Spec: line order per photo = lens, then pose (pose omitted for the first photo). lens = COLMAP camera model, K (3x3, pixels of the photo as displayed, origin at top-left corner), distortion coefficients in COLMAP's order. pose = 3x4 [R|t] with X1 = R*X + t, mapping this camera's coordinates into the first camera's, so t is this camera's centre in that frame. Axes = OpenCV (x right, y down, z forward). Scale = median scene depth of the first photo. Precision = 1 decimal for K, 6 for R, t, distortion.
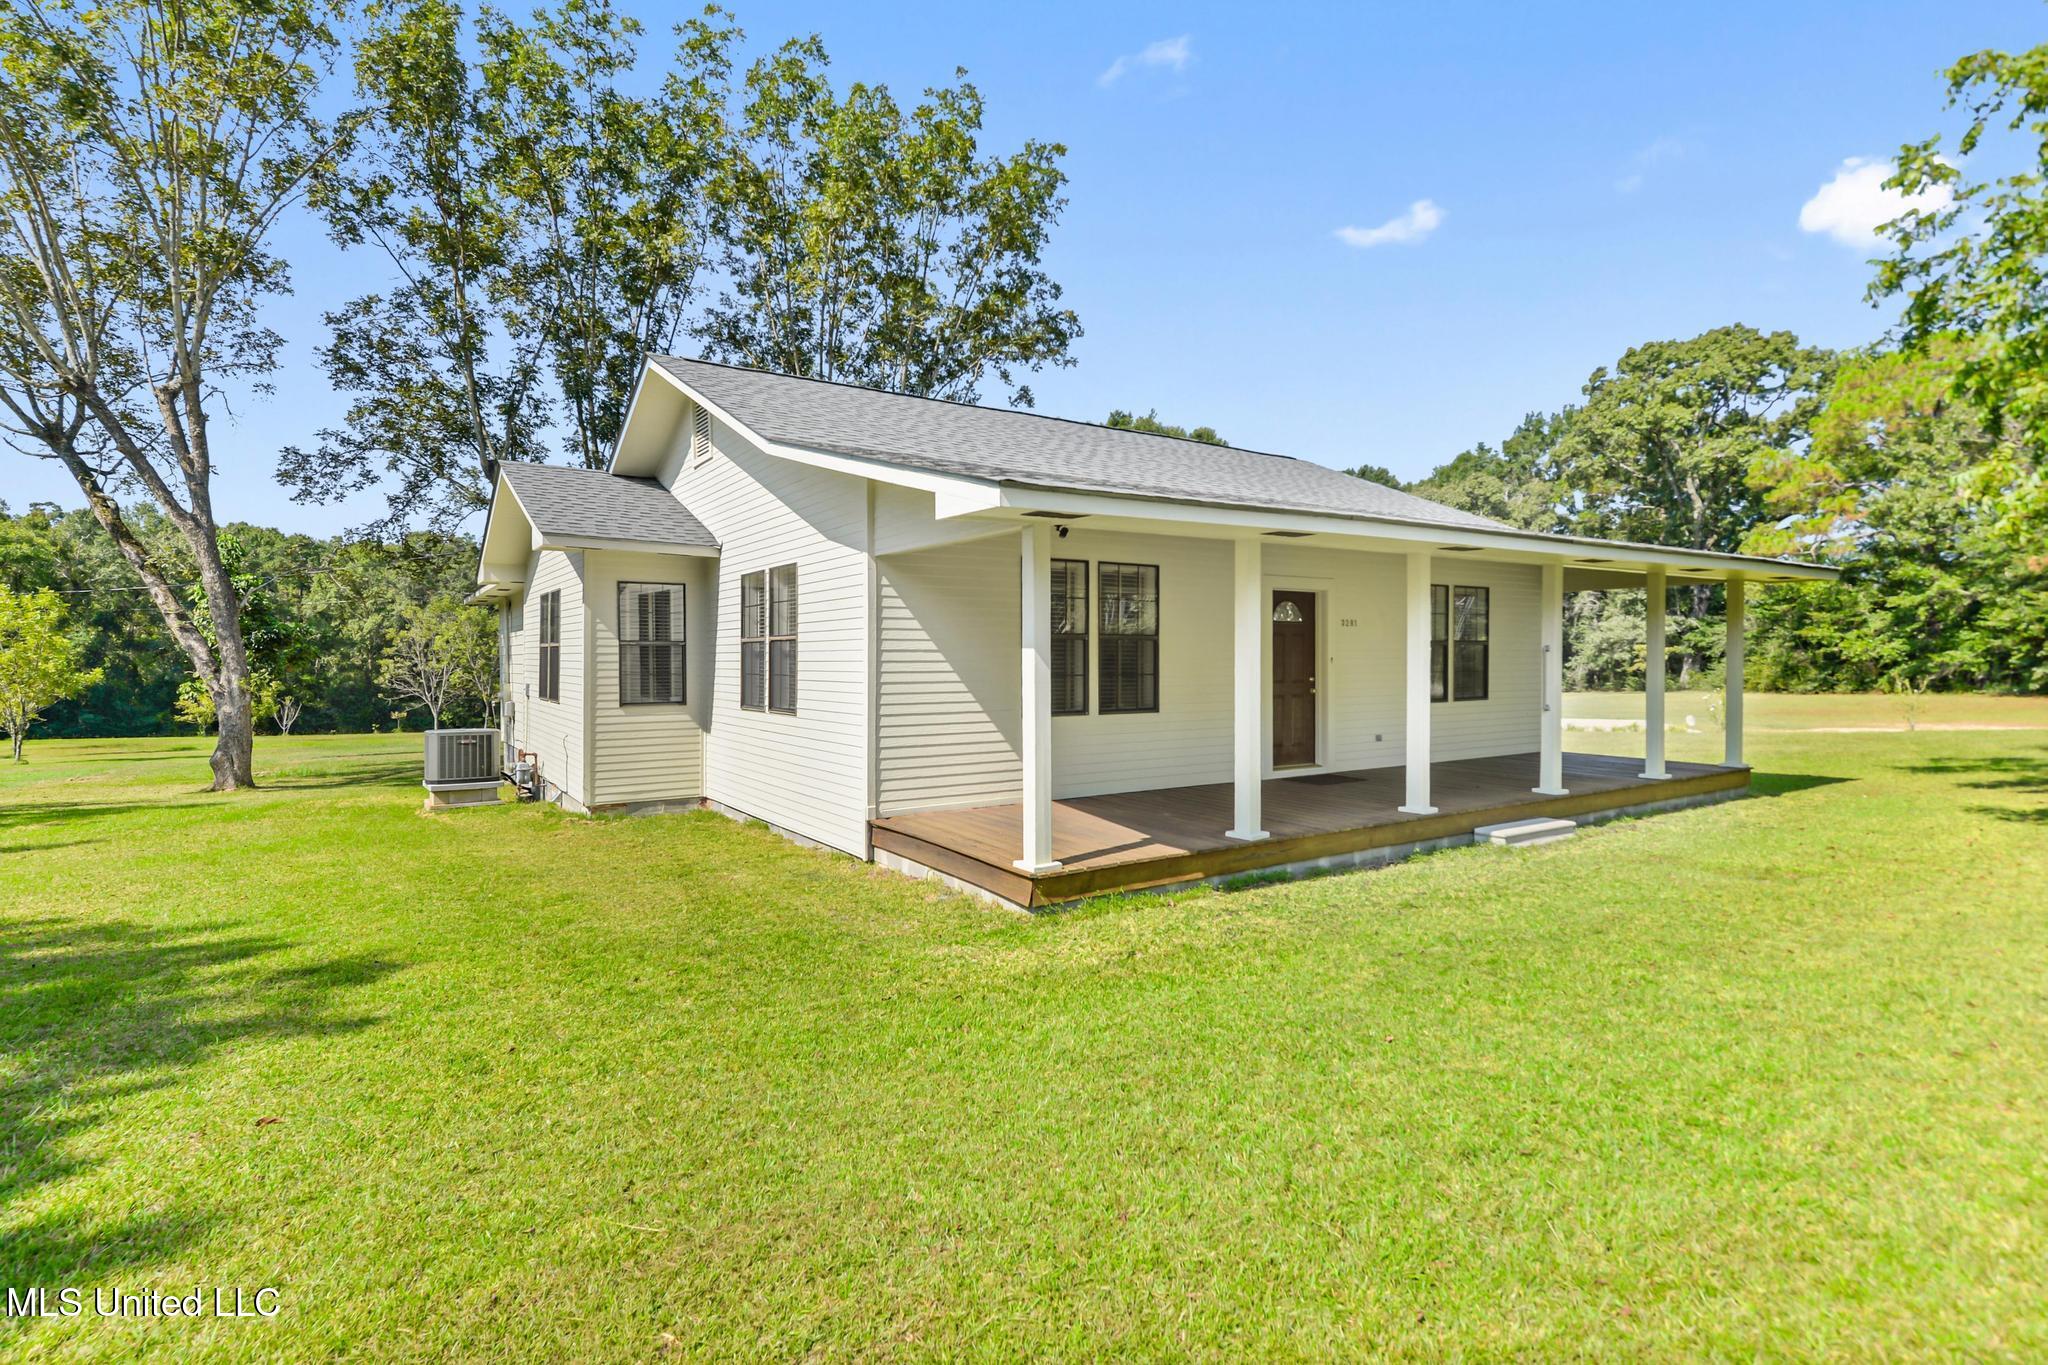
lens RADIAL K [[989.1, 0, 1015.3], [0, 989.1, 684.5], [0, 0, 1]] dist [0.004352, 0.000552]
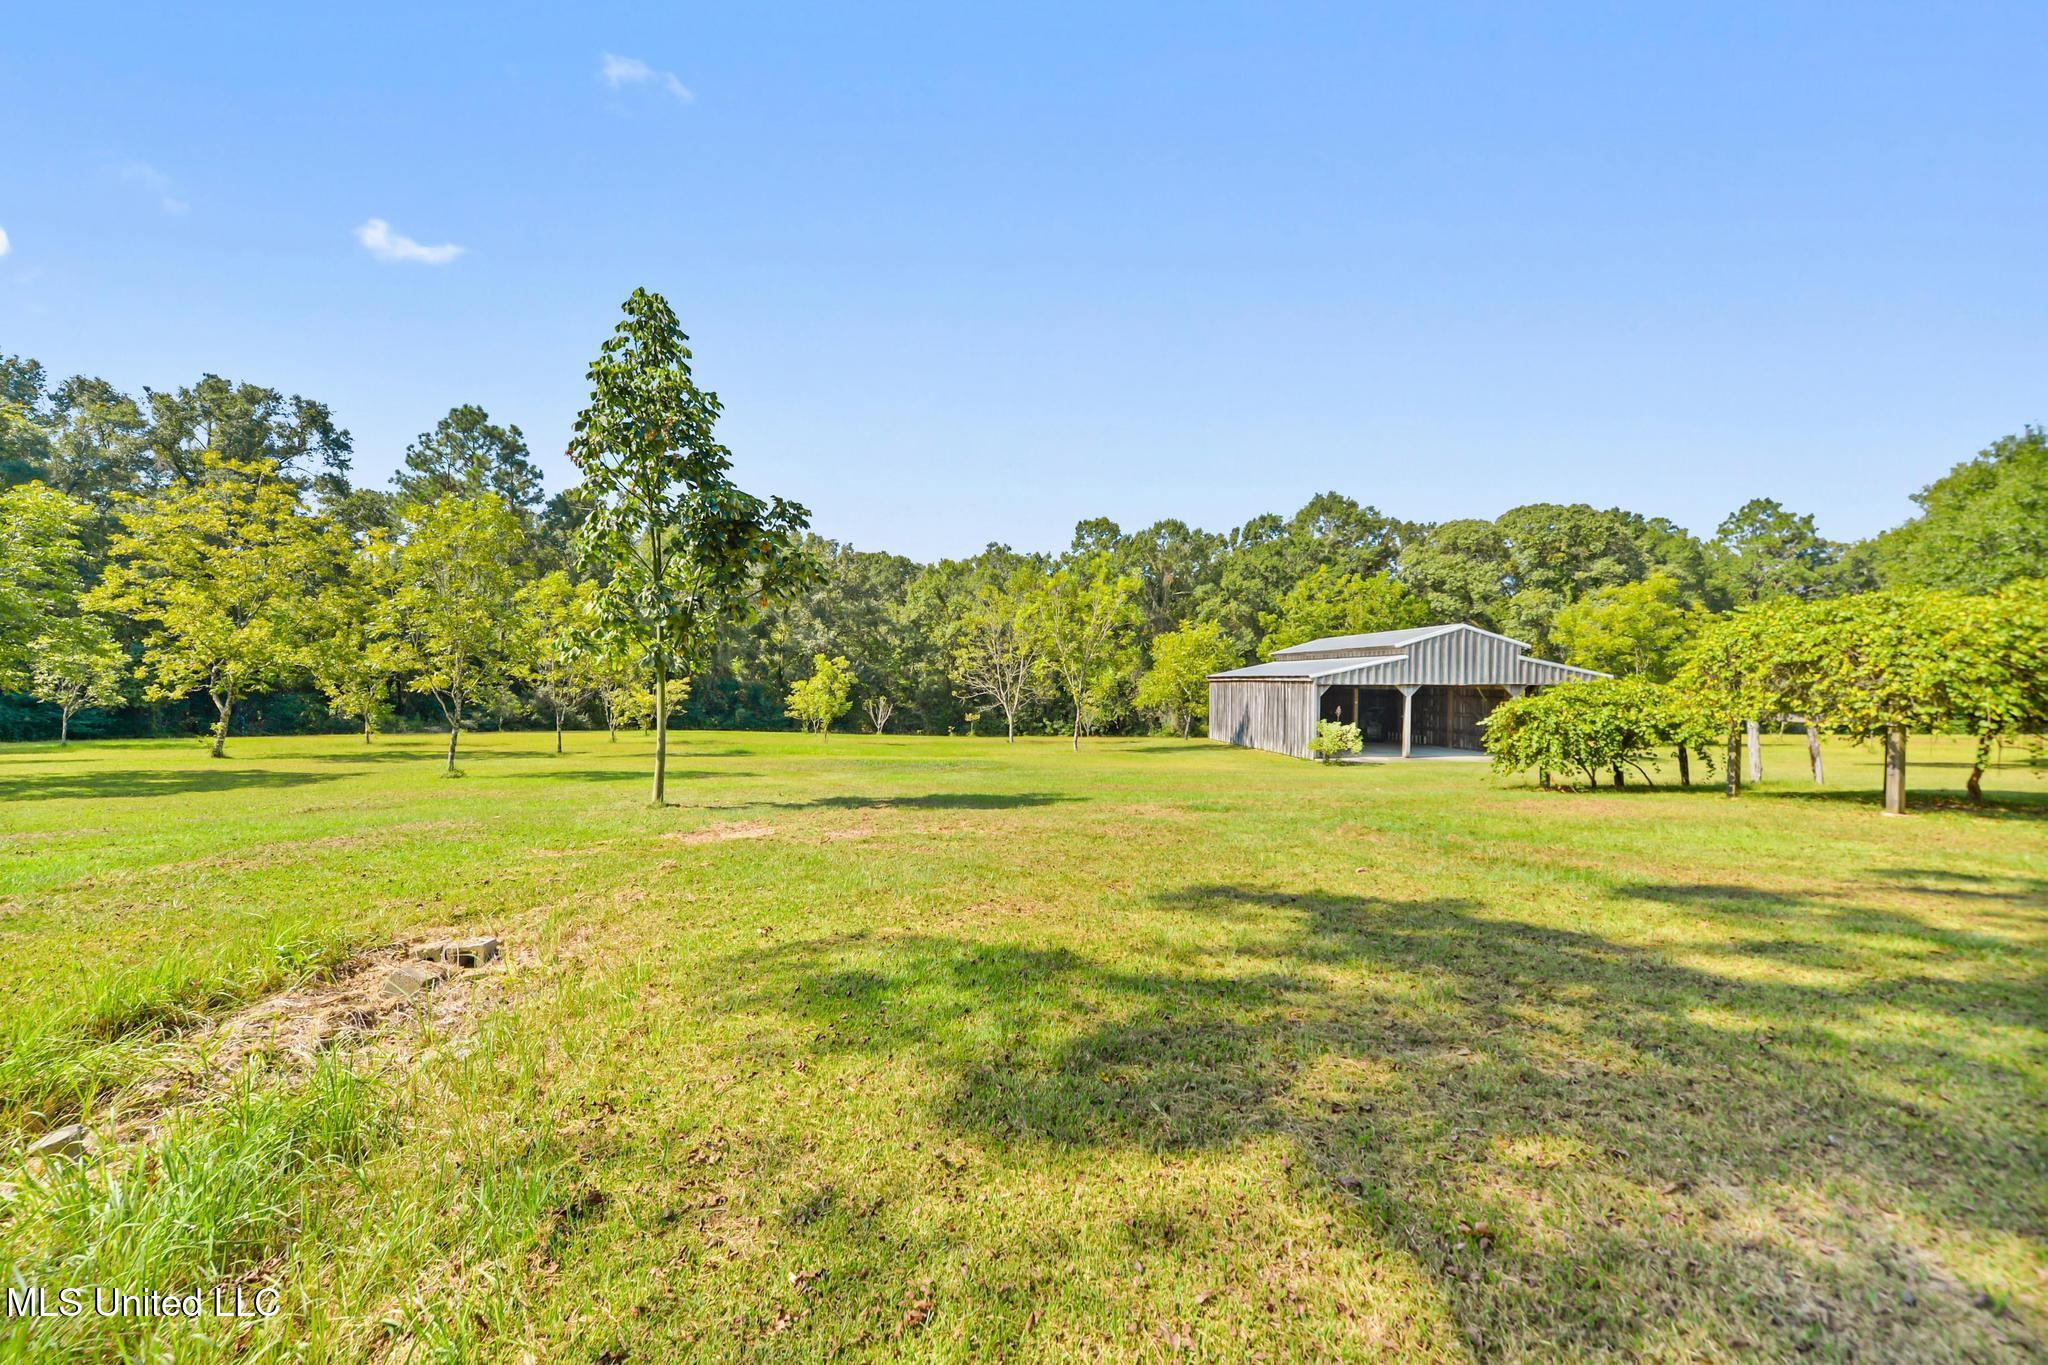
lens RADIAL K [[825.3, 0, 991.6], [0, 825.3, 699.0], [0, 0, 1]] dist [0.011992, -0.001006]
pose [[0.860950, 0.019147, -0.508329, -0.194891], [-0.020968, 0.999778, 0.002145, 0.010818], [0.508257, 0.008812, 0.861160, 0.312923]]
